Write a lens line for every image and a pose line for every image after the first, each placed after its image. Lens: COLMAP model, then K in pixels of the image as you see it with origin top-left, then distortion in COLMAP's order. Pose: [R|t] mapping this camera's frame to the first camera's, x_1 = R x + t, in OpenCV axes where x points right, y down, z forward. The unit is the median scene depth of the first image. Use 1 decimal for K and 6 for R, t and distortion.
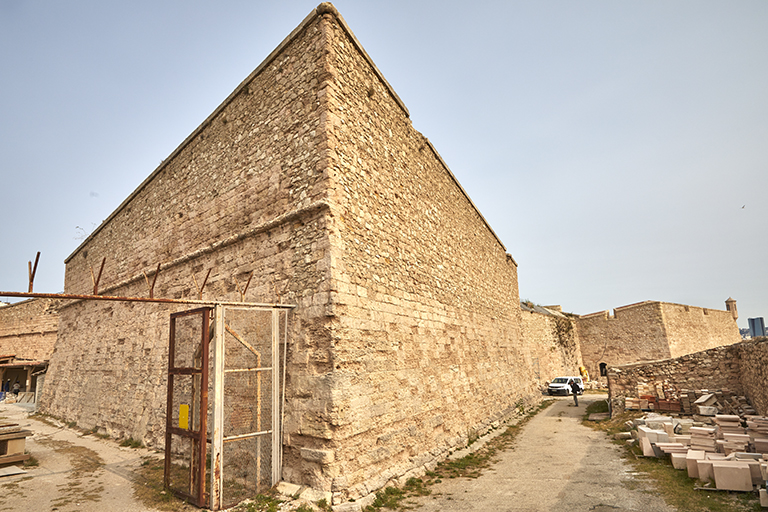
lens RADIAL K [[525.8, 0, 381.8], [0, 525.8, 257.2], [0, 0, 1]] dist [0.005816, 0.001044]
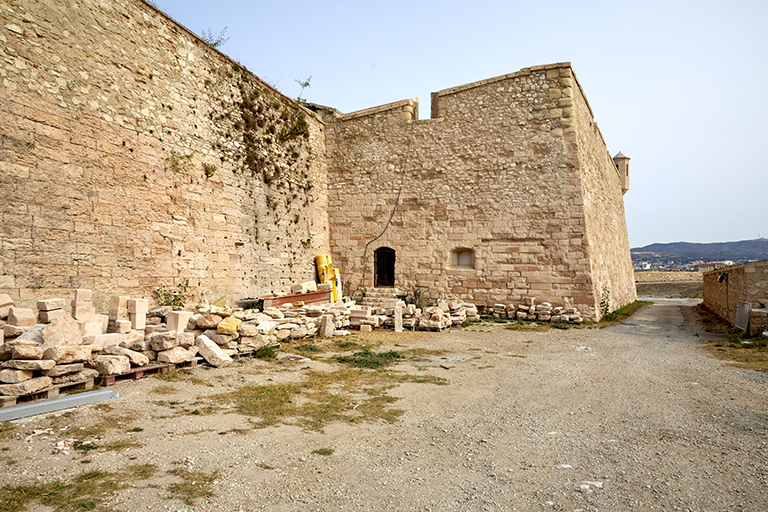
lens RADIAL K [[525.8, 0, 384.3], [0, 525.8, 257.2], [0, 0, 1]] dist [0.005816, 0.001044]
pose [[0.930862, 0.049672, 0.361978, 0.298857], [-0.108406, 0.983652, 0.143794, 0.158582], [-0.348918, -0.173093, 0.921029, 0.691303]]
